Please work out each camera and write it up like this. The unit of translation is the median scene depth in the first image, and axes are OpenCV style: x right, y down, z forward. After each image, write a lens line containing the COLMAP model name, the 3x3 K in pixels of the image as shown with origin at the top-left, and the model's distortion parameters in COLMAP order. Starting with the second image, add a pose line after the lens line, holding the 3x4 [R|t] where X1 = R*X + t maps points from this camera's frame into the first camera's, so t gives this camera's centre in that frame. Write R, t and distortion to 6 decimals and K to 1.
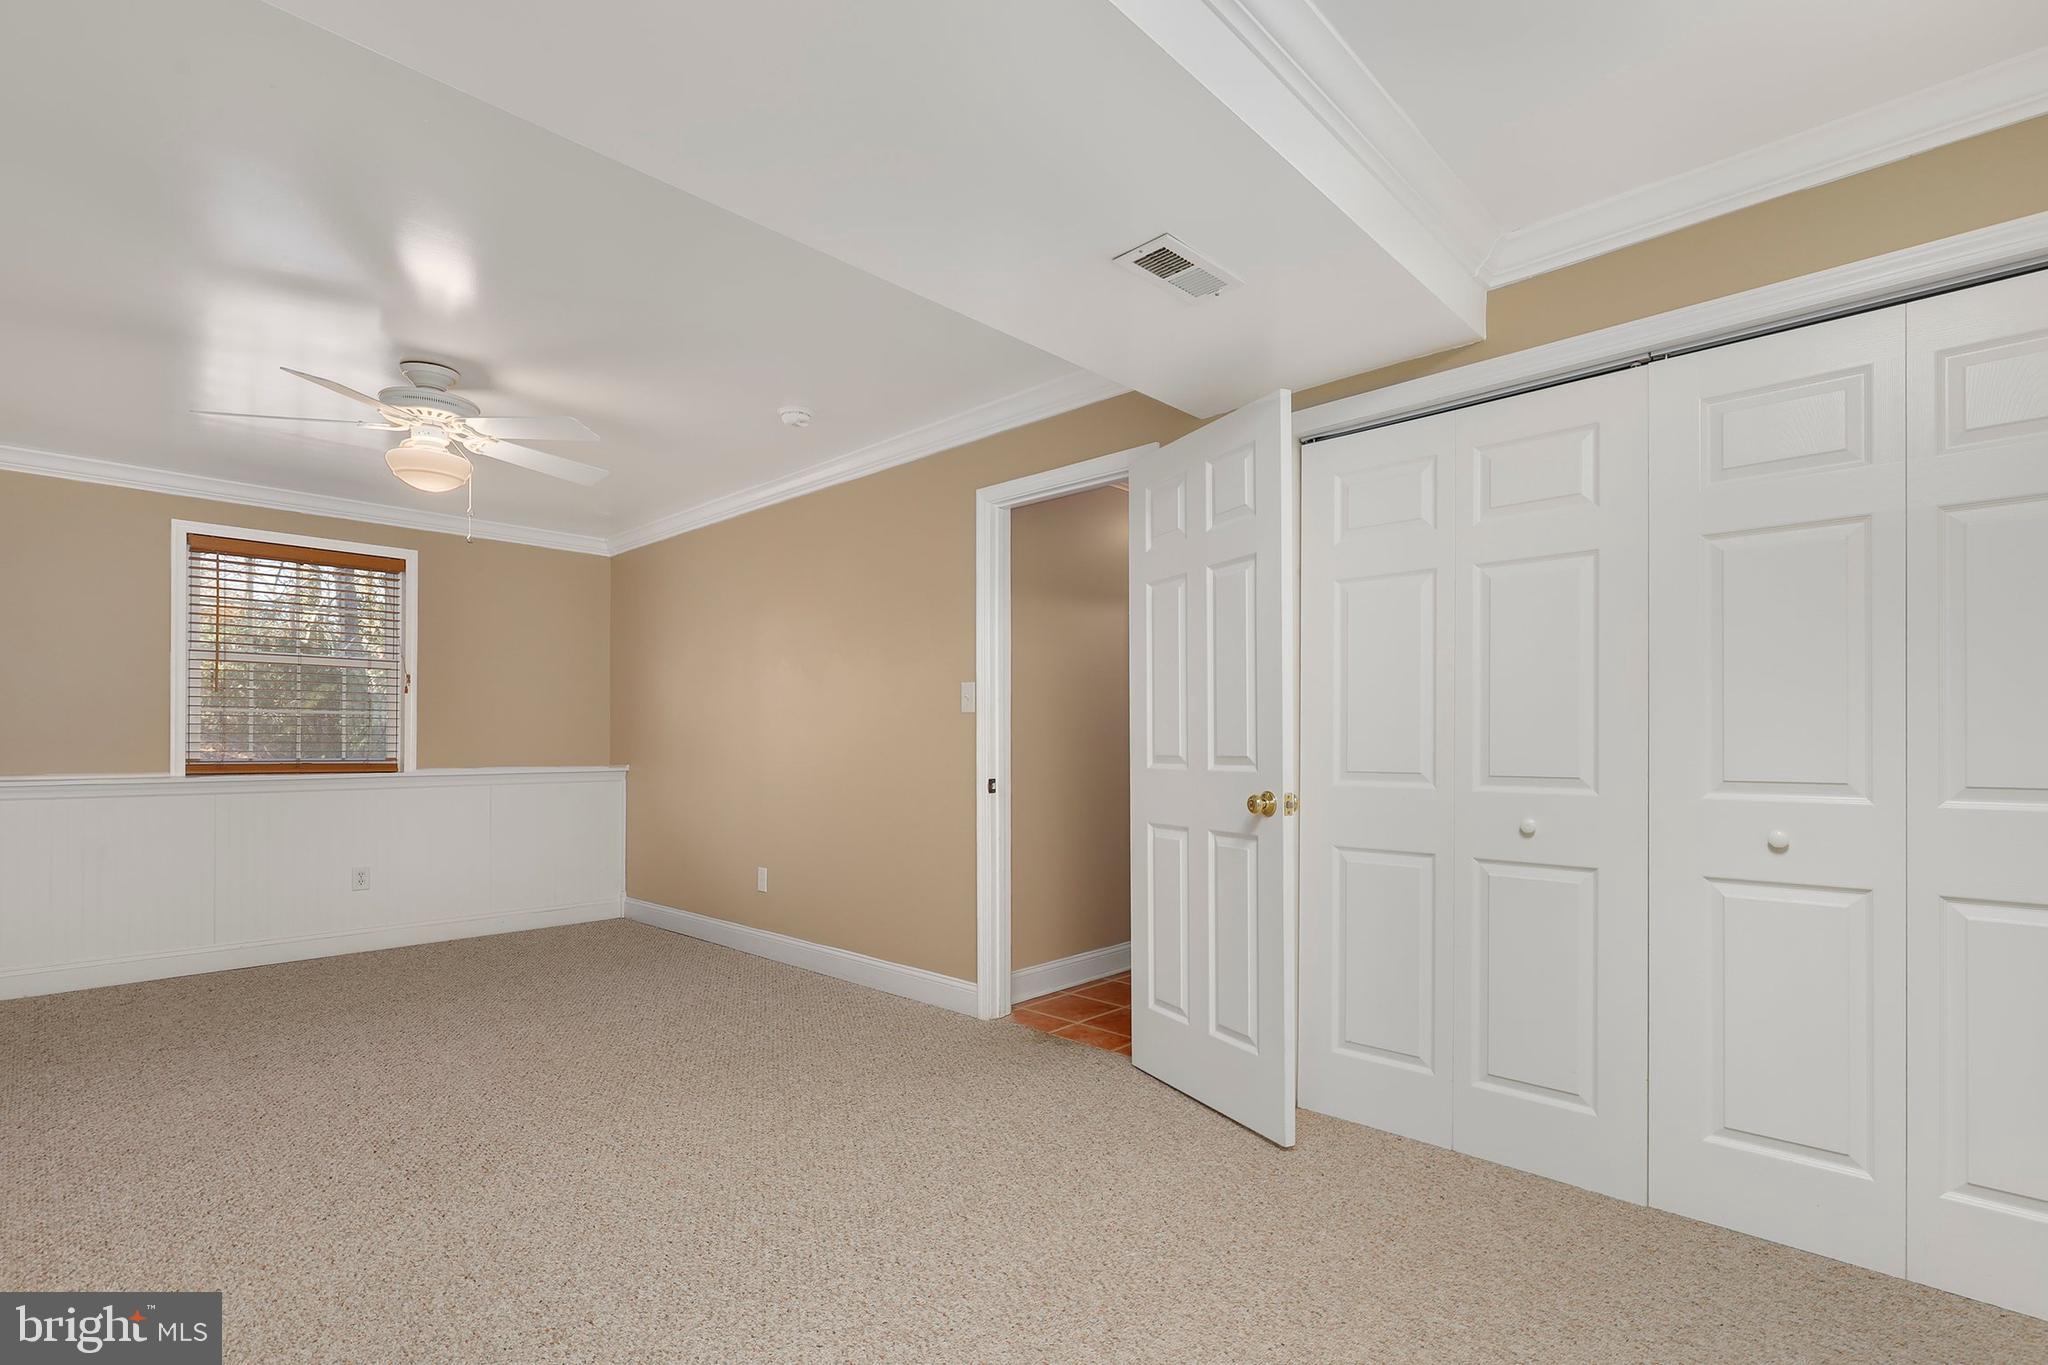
lens RADIAL K [[946.5, 0, 1022.9], [0, 946.5, 721.3], [0, 0, 1]] dist [0.002163, 0.000234]
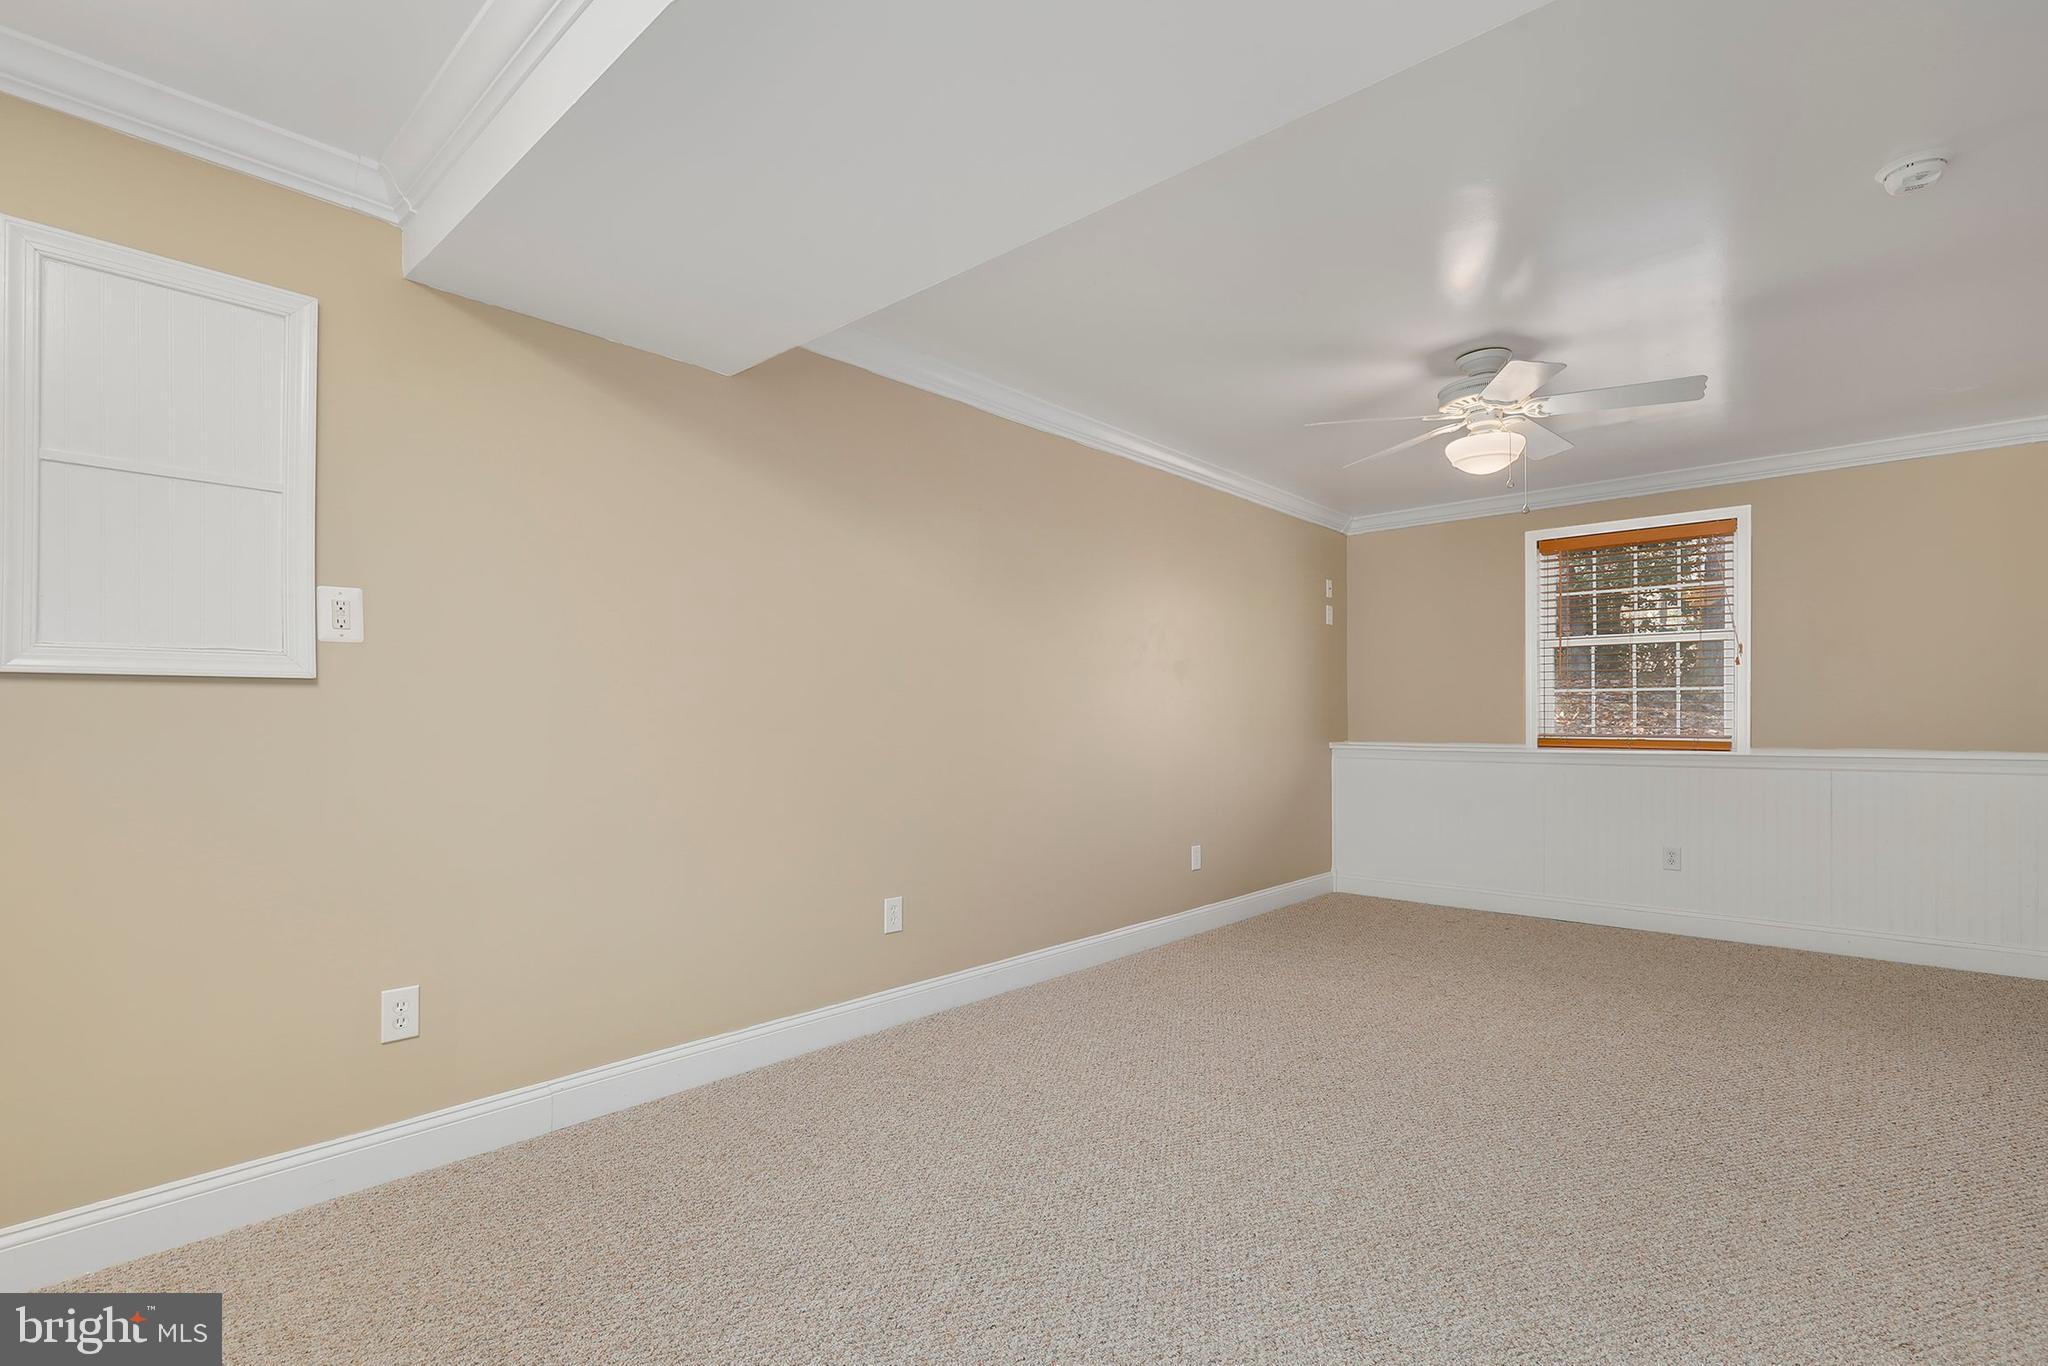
lens RADIAL K [[946.5, 0, 1022.9], [0, 946.5, 721.8], [0, 0, 1]] dist [0.002163, 0.000234]
pose [[0.033078, 0.000601, -0.999453, 0.262613], [0.022782, 0.999740, 0.001355, 0.008810], [0.999193, -0.022815, 0.033055, 0.317257]]
